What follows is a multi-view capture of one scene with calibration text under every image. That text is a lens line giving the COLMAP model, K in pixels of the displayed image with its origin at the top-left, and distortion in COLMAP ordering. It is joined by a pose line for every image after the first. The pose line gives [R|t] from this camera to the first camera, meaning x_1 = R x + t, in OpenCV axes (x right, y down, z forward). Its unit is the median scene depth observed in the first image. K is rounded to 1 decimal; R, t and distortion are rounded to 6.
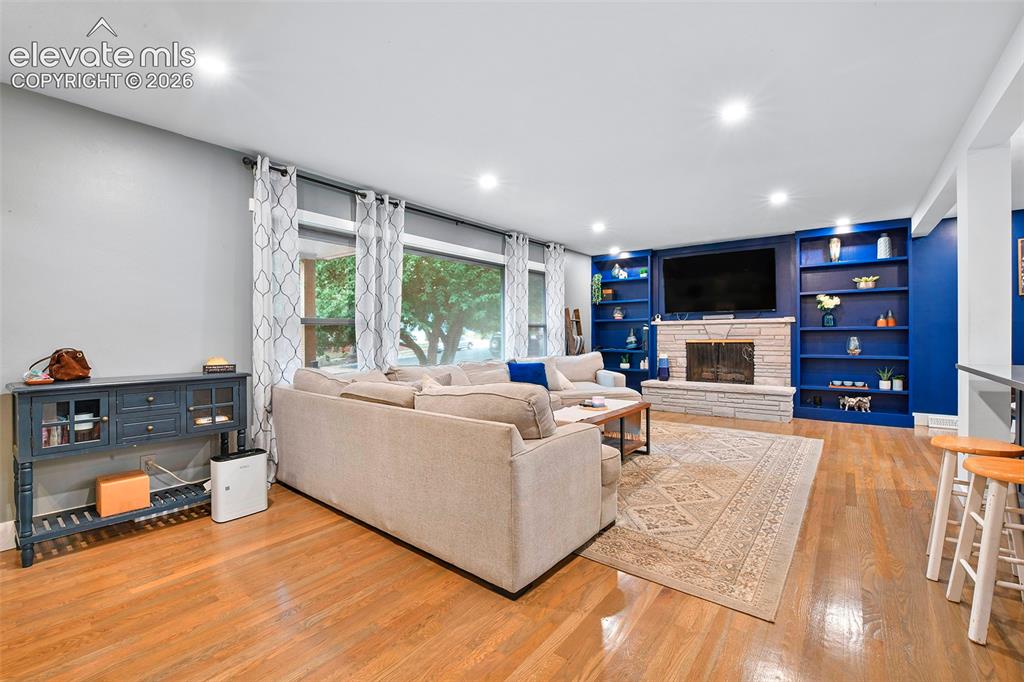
lens RADIAL K [[442.7, 0, 506.7], [0, 442.7, 339.6], [0, 0, 1]] dist [-0.011854, -0.002861]
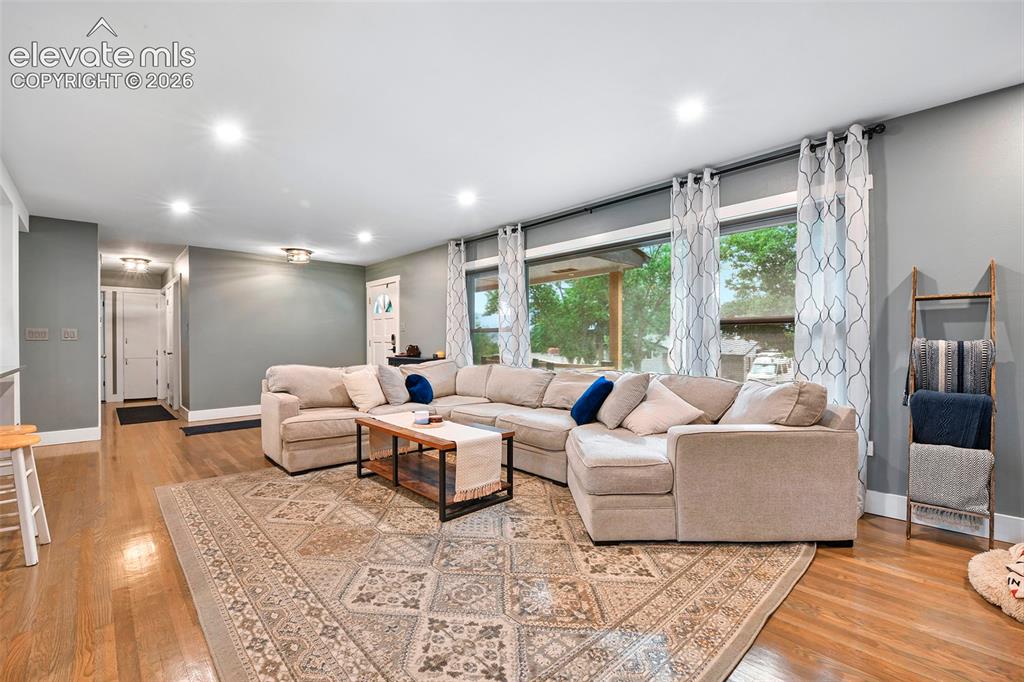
lens RADIAL K [[442.7, 0, 507.4], [0, 442.7, 340.1], [0, 0, 1]] dist [-0.011854, -0.002861]
pose [[-0.158691, 0.006758, -0.987305, 0.713669], [-0.003941, 0.999964, 0.007478, -0.012812], [0.987320, 0.005078, -0.158659, 0.894254]]
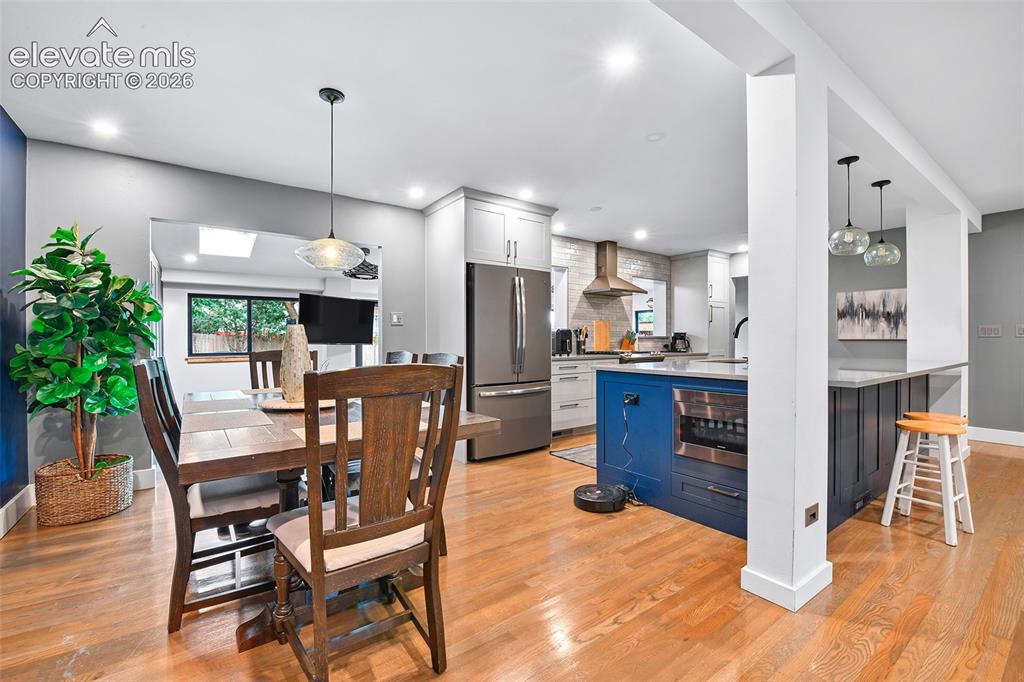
lens RADIAL K [[434.0, 0, 505.9], [0, 434.0, 341.2], [0, 0, 1]] dist [-0.012821, -0.002413]
pose [[-0.957343, 0.007052, 0.288867, 0.692854], [0.010339, 0.999898, 0.009855, -0.012680], [-0.288768, 0.012421, -0.957319, 0.929500]]
